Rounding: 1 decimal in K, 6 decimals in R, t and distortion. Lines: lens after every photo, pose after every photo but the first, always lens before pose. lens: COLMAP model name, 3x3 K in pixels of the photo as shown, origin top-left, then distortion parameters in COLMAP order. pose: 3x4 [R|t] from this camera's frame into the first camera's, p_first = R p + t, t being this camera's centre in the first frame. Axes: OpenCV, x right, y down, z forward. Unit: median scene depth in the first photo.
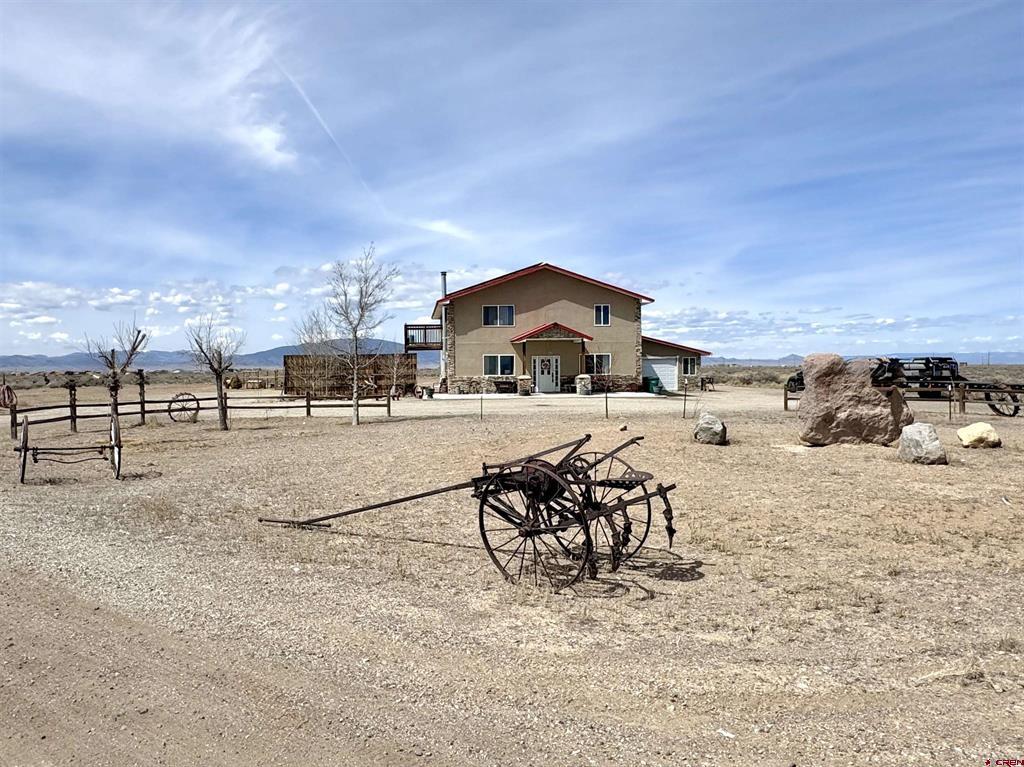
lens RADIAL K [[778.6, 0, 512.0], [0, 778.6, 383.5], [0, 0, 1]] dist [-0.008025, -0.002655]
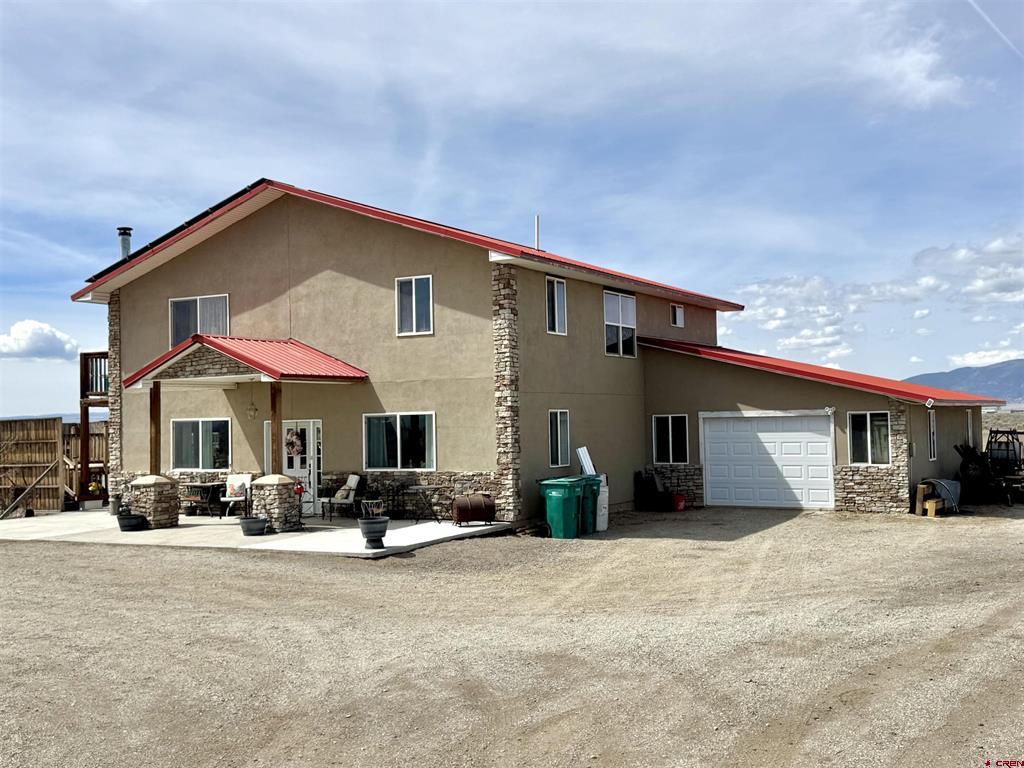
lens RADIAL K [[1142.9, 0, 512.0], [0, 1142.9, 384.0], [0, 0, 1]] dist [0.189537, -0.398858]
pose [[0.805716, -0.024230, -0.591806, 0.467428], [0.000881, 0.999211, -0.039711, -0.030335], [0.592301, 0.031475, 0.805102, 0.601363]]
